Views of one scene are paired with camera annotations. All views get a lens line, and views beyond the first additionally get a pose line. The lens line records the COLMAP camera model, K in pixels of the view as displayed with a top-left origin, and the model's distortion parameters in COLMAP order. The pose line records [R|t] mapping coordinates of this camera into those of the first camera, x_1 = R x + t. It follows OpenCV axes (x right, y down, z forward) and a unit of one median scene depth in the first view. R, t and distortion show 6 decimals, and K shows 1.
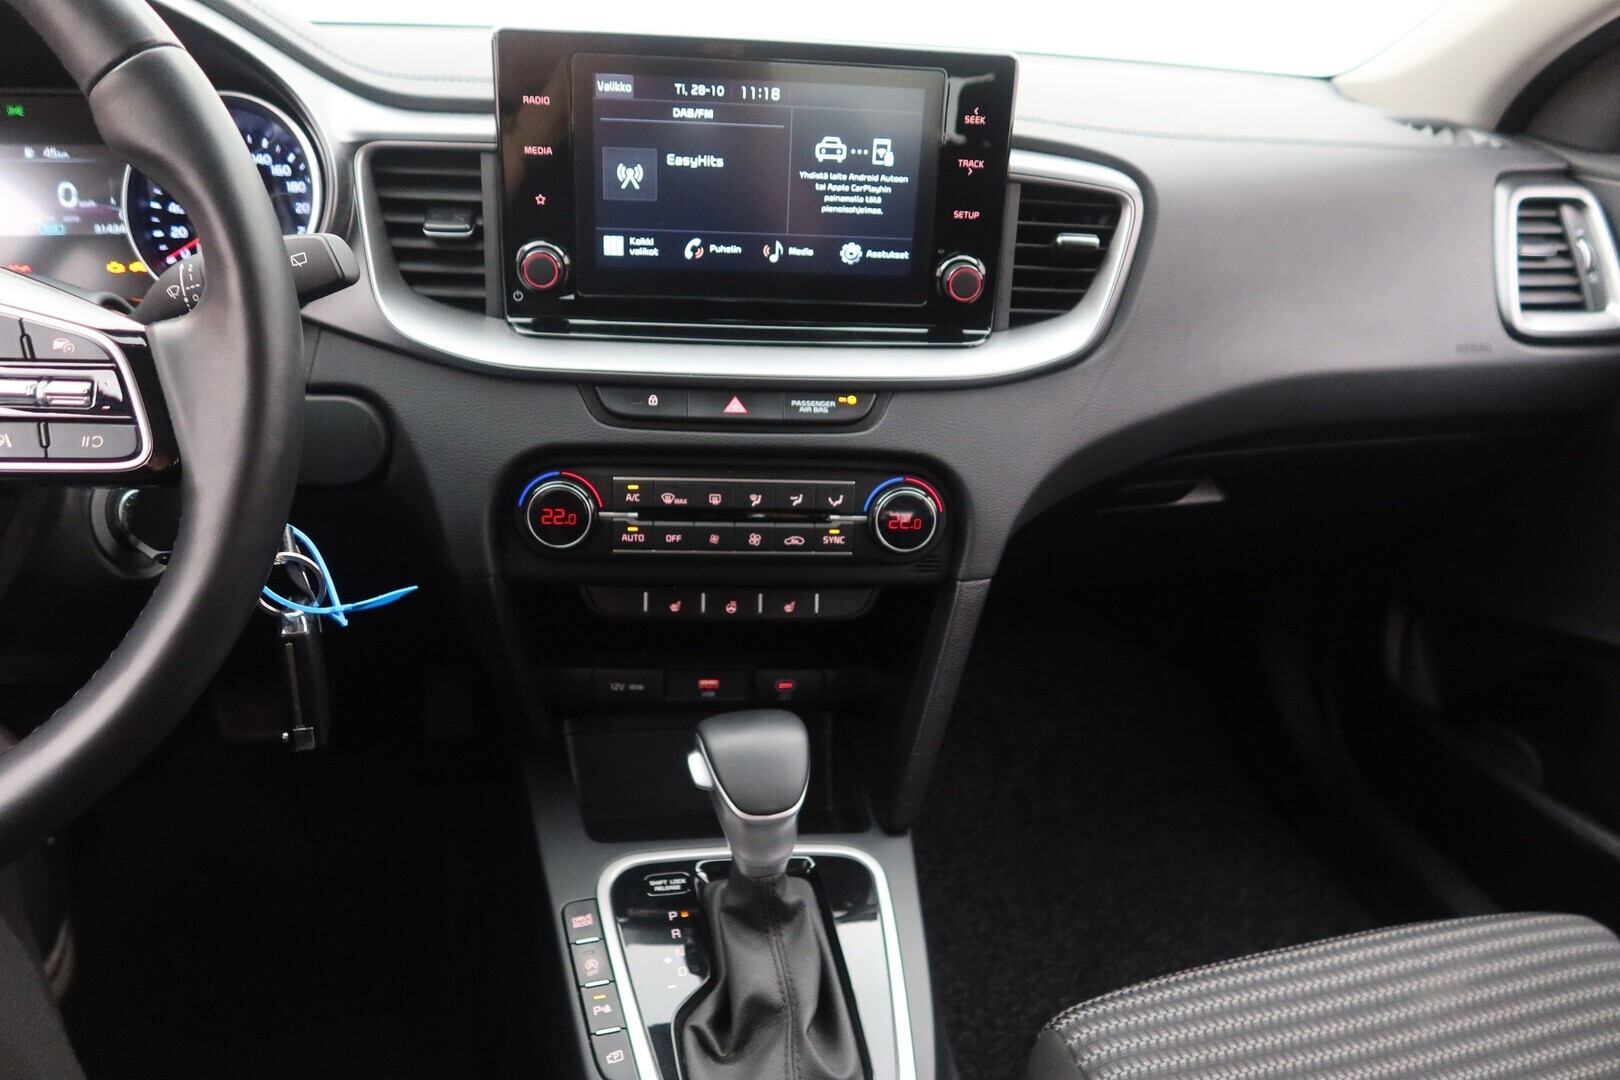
lens RADIAL K [[1125.7, 0, 805.8], [0, 1125.7, 531.2], [0, 0, 1]] dist [-0.021434, 0.011371]
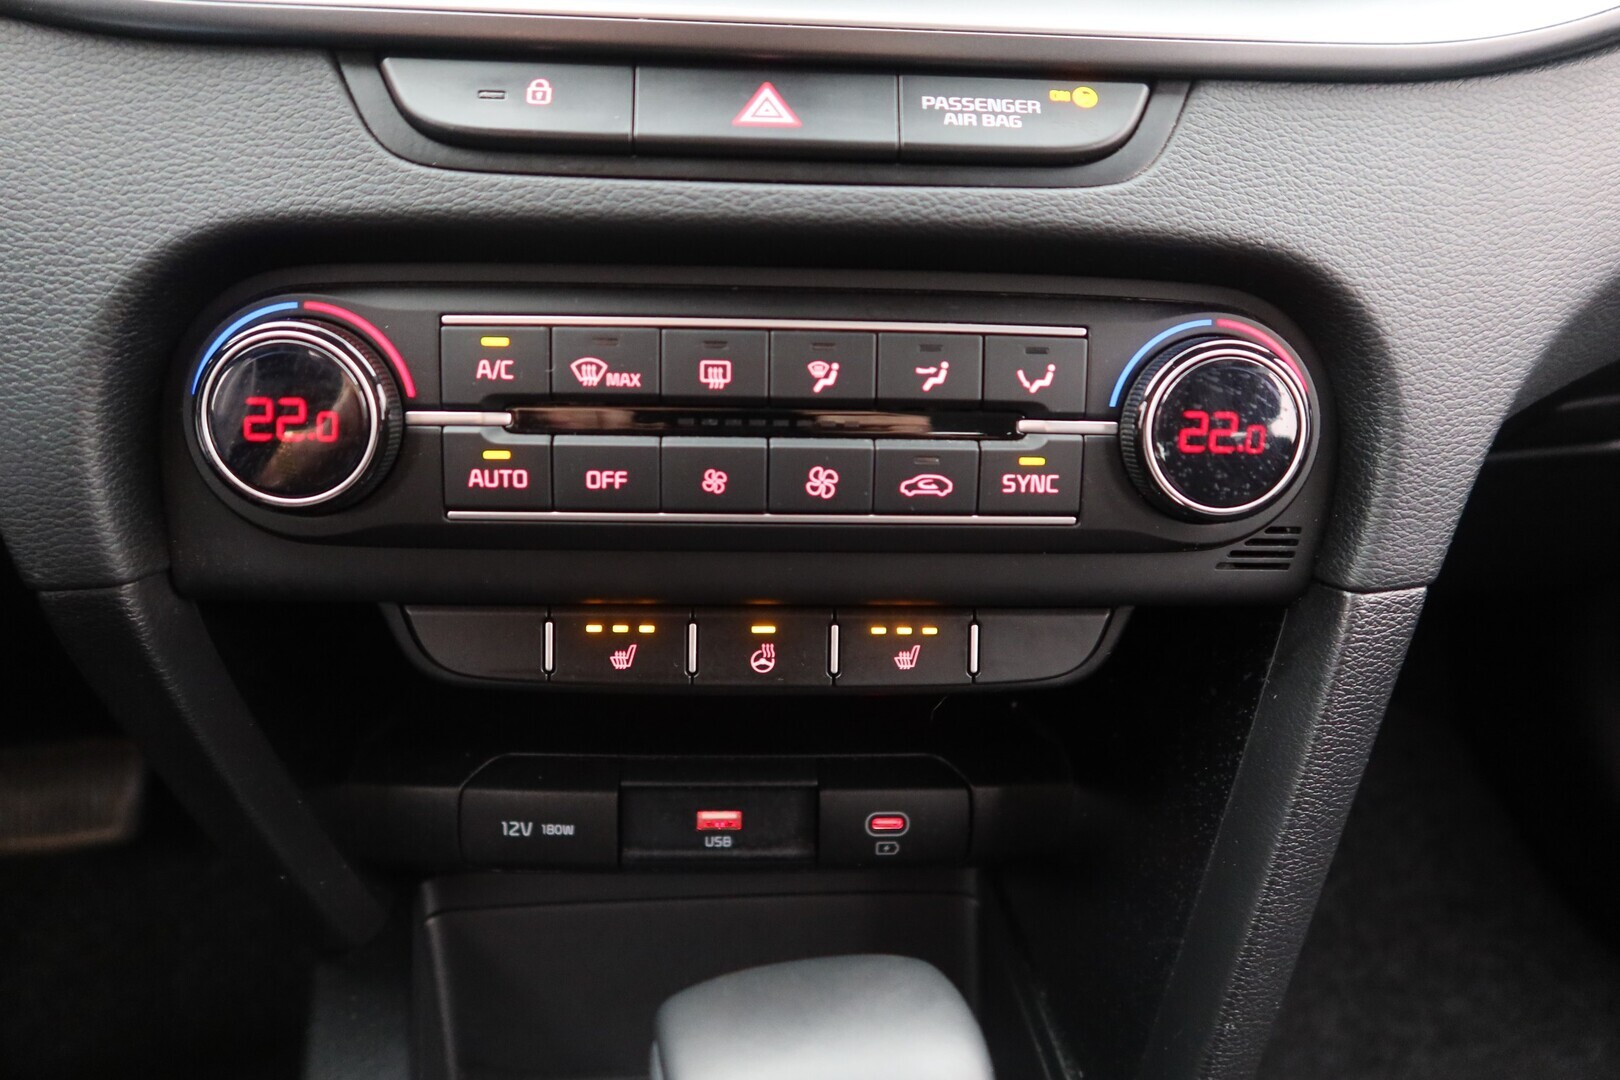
lens RADIAL K [[1125.7, 0, 811.1], [0, 1125.7, 548.6], [0, 0, 1]] dist [-0.021434, 0.011371]
pose [[0.999012, -0.005097, -0.044147, -0.032480], [0.005167, 0.999986, 0.001474, 0.028930], [0.044139, -0.001700, 0.999024, 0.624307]]
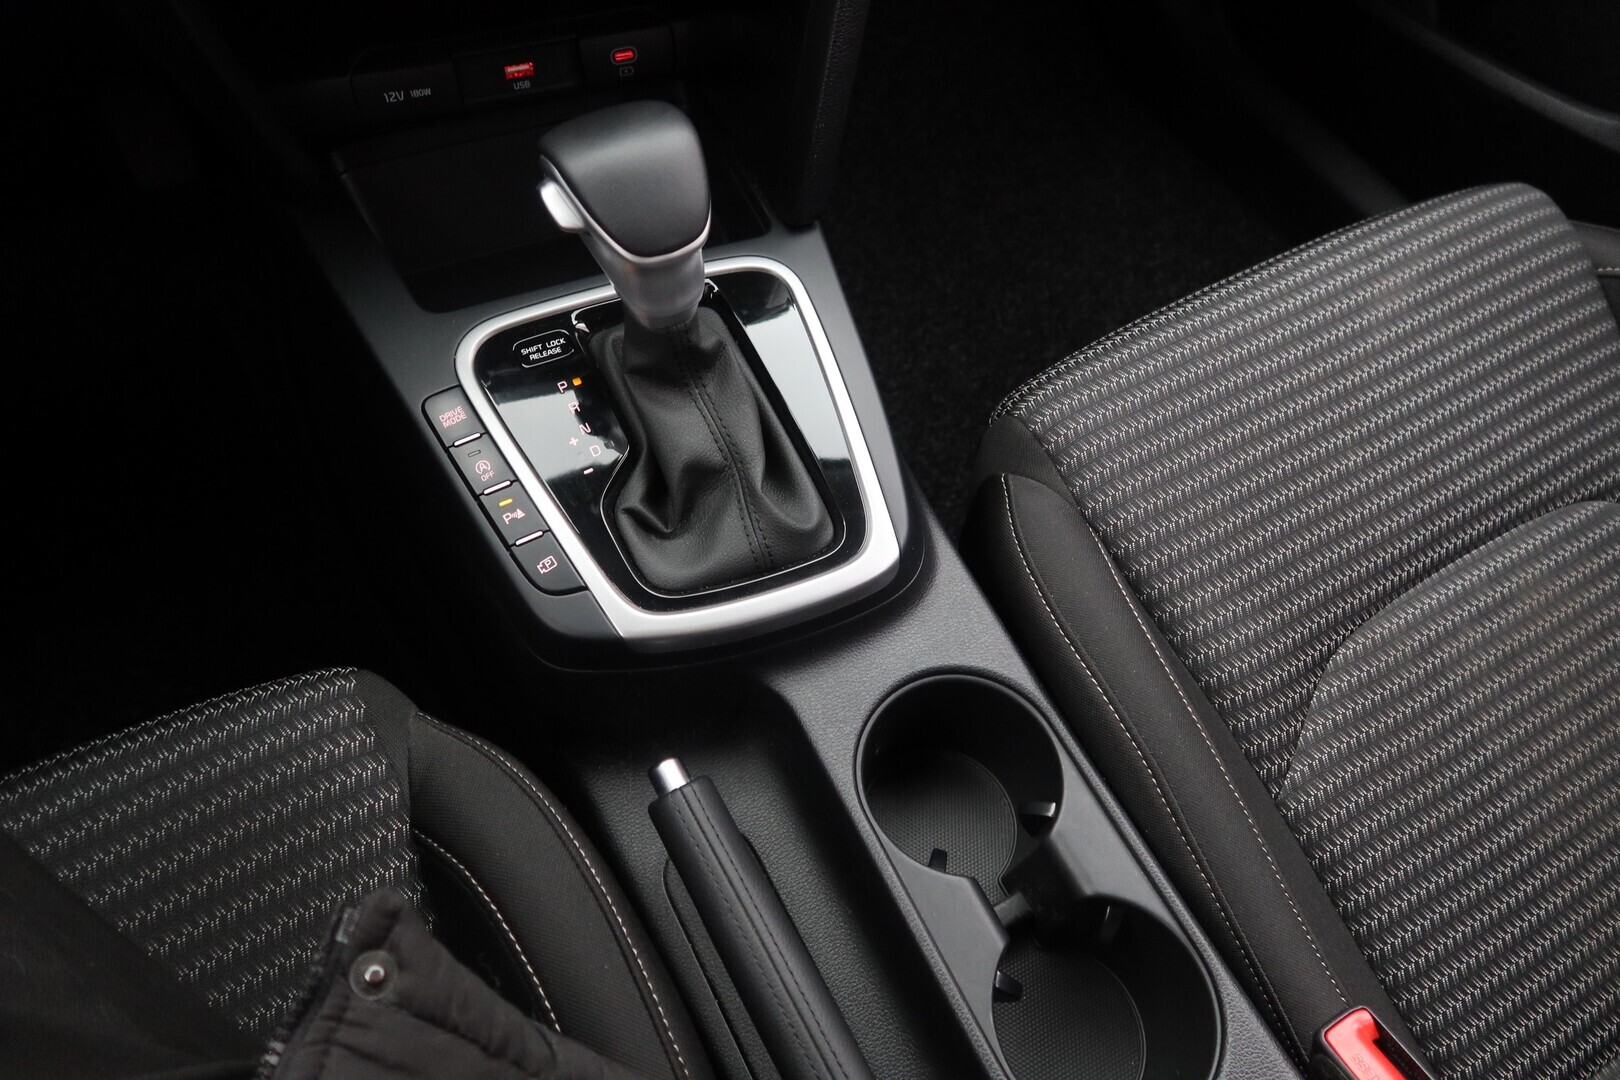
lens RADIAL K [[1125.7, 0, 816.3], [0, 1125.7, 539.7], [0, 0, 1]] dist [-0.021434, 0.011371]
pose [[0.967641, -0.217588, 0.127774, -0.067545], [0.111106, 0.822052, 0.558468, 0.002294], [-0.226553, -0.526200, 0.819627, 0.232810]]
